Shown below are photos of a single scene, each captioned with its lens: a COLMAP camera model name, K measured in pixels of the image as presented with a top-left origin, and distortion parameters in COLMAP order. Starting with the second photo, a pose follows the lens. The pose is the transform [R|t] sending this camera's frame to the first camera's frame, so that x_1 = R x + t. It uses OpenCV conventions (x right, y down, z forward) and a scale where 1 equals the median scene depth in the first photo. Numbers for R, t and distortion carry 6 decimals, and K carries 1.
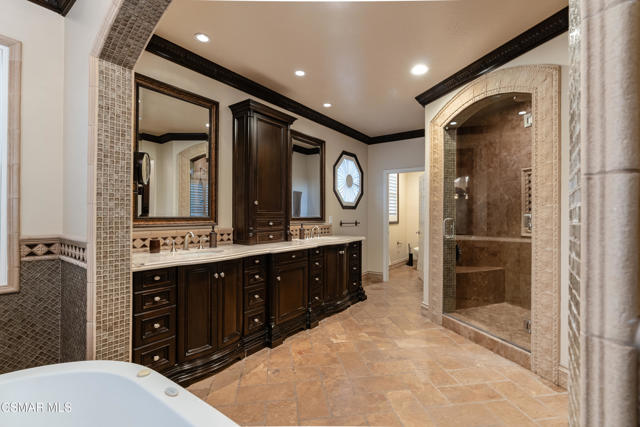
lens RADIAL K [[295.9, 0, 326.4], [0, 295.9, 216.5], [0, 0, 1]] dist [-0.002809, -0.000256]
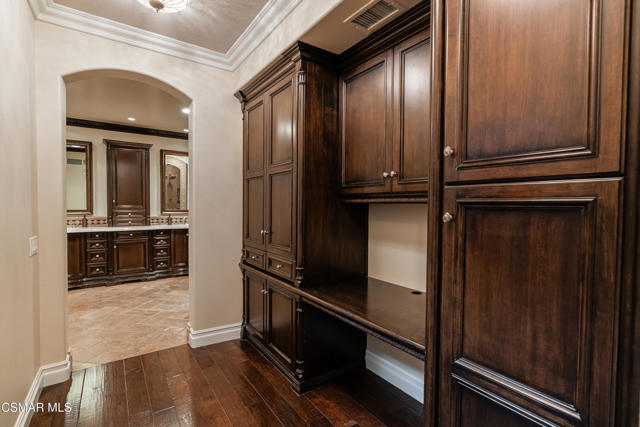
lens RADIAL K [[298.5, 0, 320.8], [0, 298.5, 224.6], [0, 0, 1]] dist [-0.000585, -0.000022]
pose [[0.944822, 0.016570, -0.327166, 1.552474], [0.001011, 0.998568, 0.053494, -0.004729], [0.327583, -0.050873, 0.943452, -0.209917]]
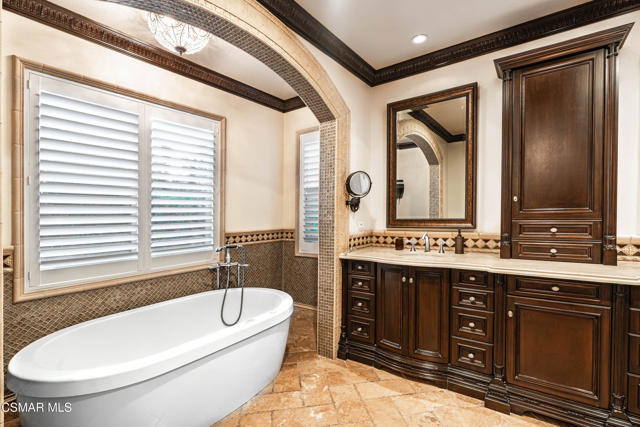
lens RADIAL K [[295.9, 0, 326.4], [0, 295.9, 216.5], [0, 0, 1]] dist [-0.002809, -0.000256]
pose [[-0.004362, -0.002183, -0.999988, 0.520058], [0.006950, 0.999973, -0.002214, -0.007812], [0.999966, -0.006959, -0.004347, 0.623833]]
